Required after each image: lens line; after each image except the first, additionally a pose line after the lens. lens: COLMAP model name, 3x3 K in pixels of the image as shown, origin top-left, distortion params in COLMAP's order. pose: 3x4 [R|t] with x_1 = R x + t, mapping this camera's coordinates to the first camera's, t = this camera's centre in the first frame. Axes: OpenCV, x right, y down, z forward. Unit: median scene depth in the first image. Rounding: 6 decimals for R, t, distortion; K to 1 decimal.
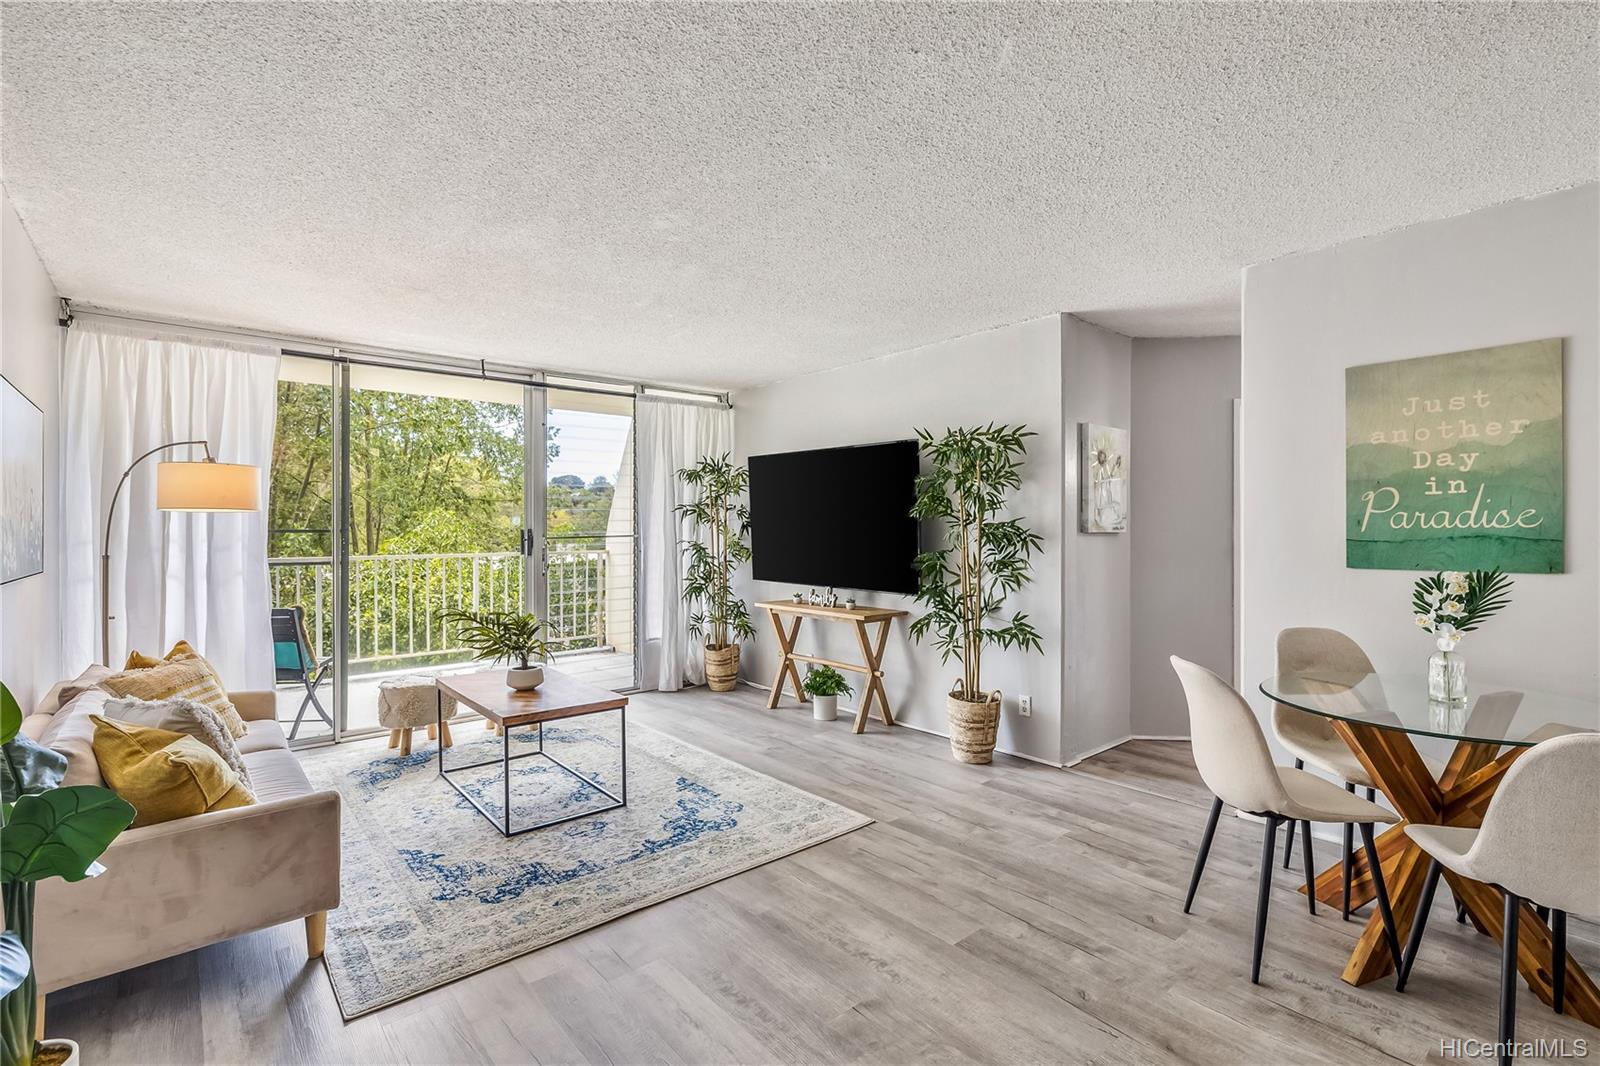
lens RADIAL K [[727.3, 0, 796.5], [0, 727.3, 533.0], [0, 0, 1]] dist [-0.003157, -0.000106]
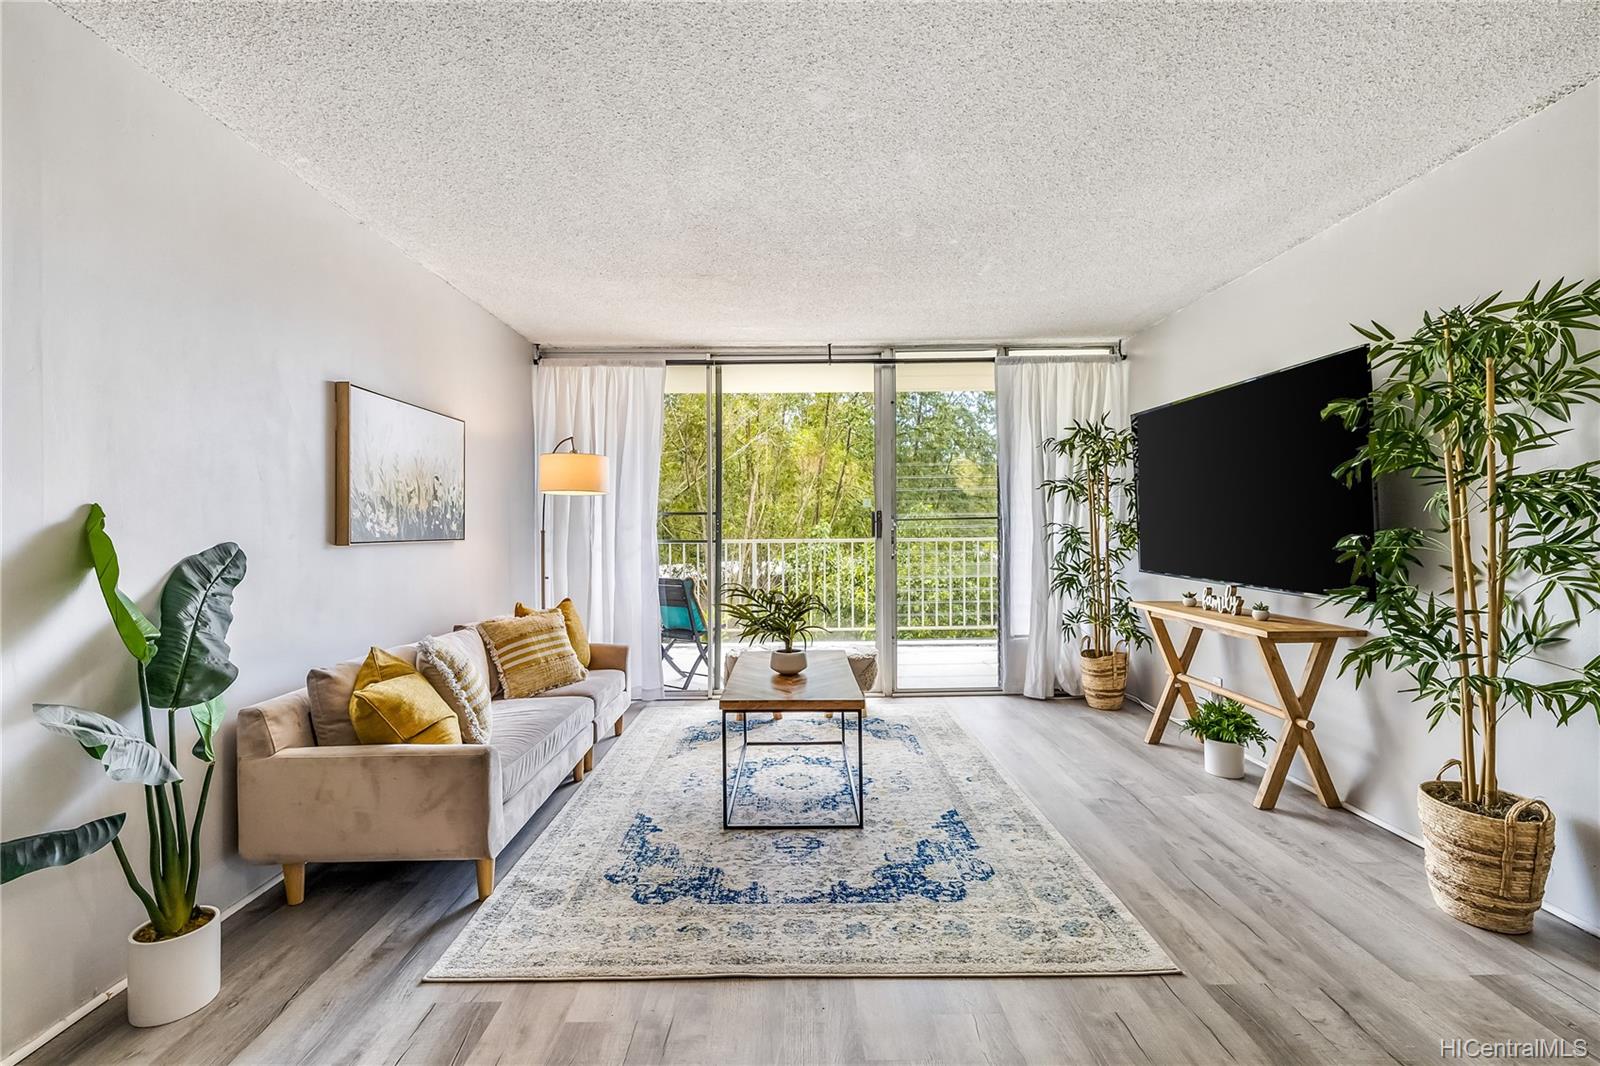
lens RADIAL K [[683.2, 0, 798.9], [0, 683.2, 526.8], [0, 0, 1]] dist [-0.000967, 0.000000]
pose [[0.767314, -0.002597, -0.641266, 0.222853], [0.001407, 0.999996, -0.002367, 0.029304], [0.641270, 0.000914, 0.767315, 0.357894]]
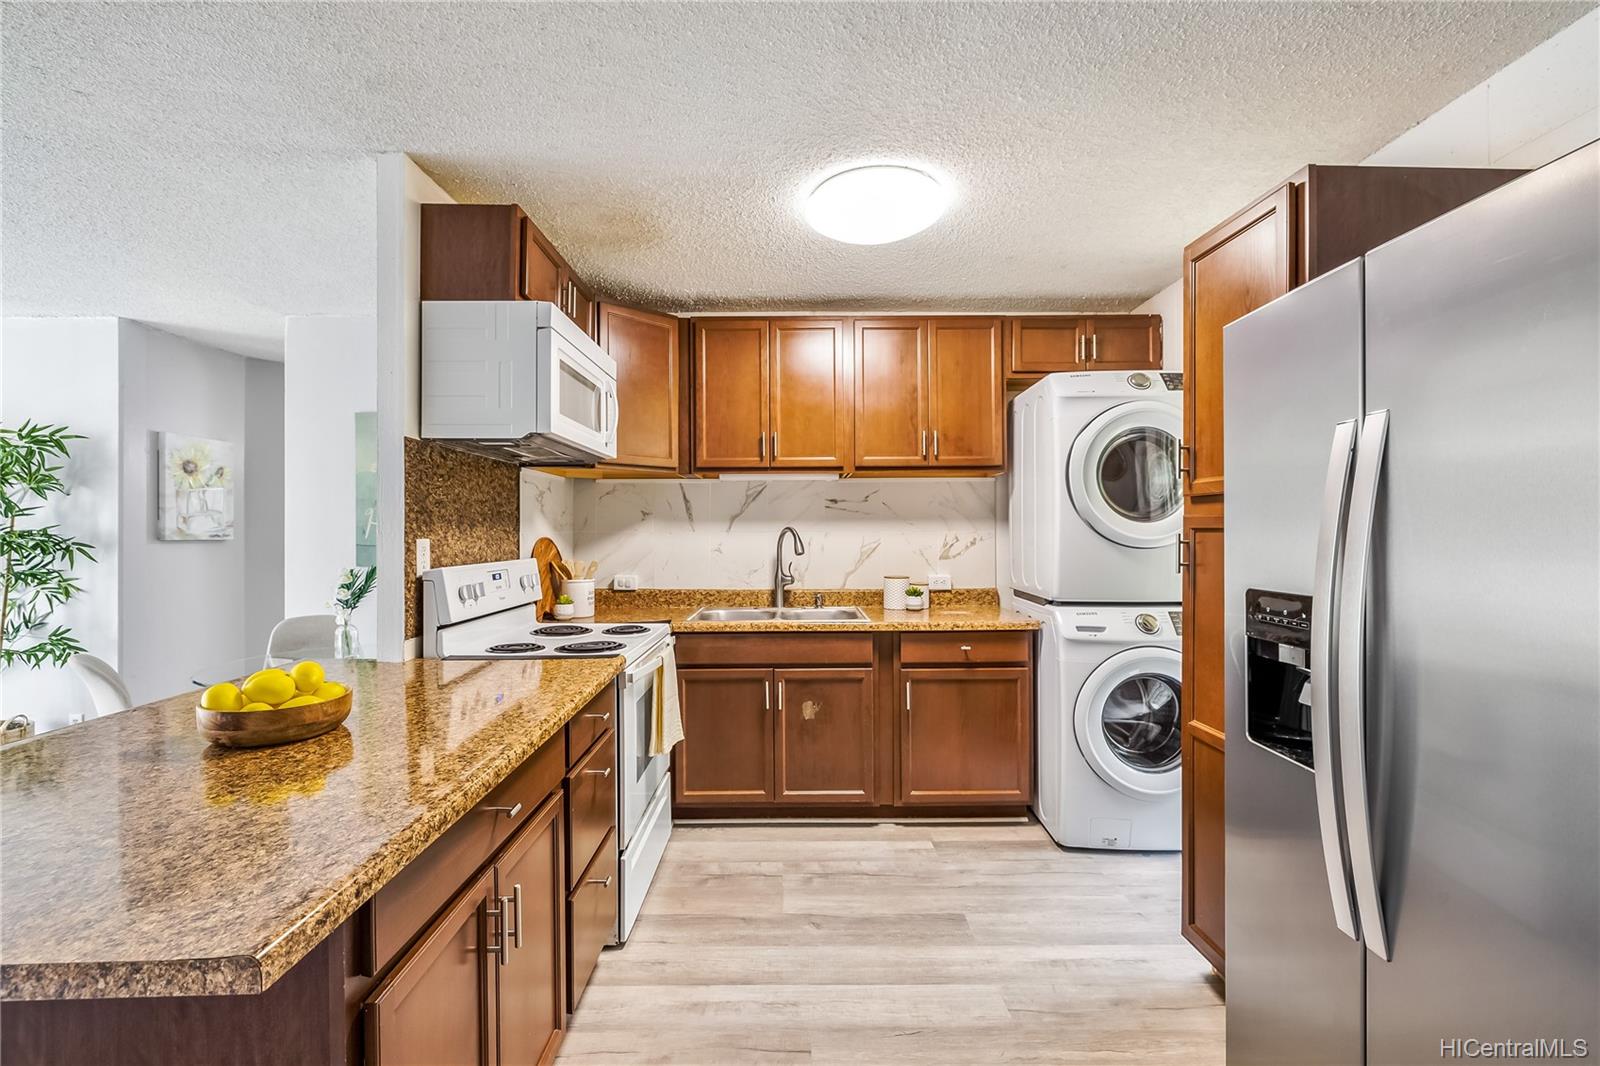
lens RADIAL K [[670.1, 0, 800.2], [0, 670.1, 530.6], [0, 0, 1]] dist [-0.001802, -0.000480]
pose [[0.646773, 0.000848, 0.762682, 0.324271], [0.006488, 0.999957, -0.006615, -0.002504], [-0.762655, 0.009227, 0.646739, -0.344382]]
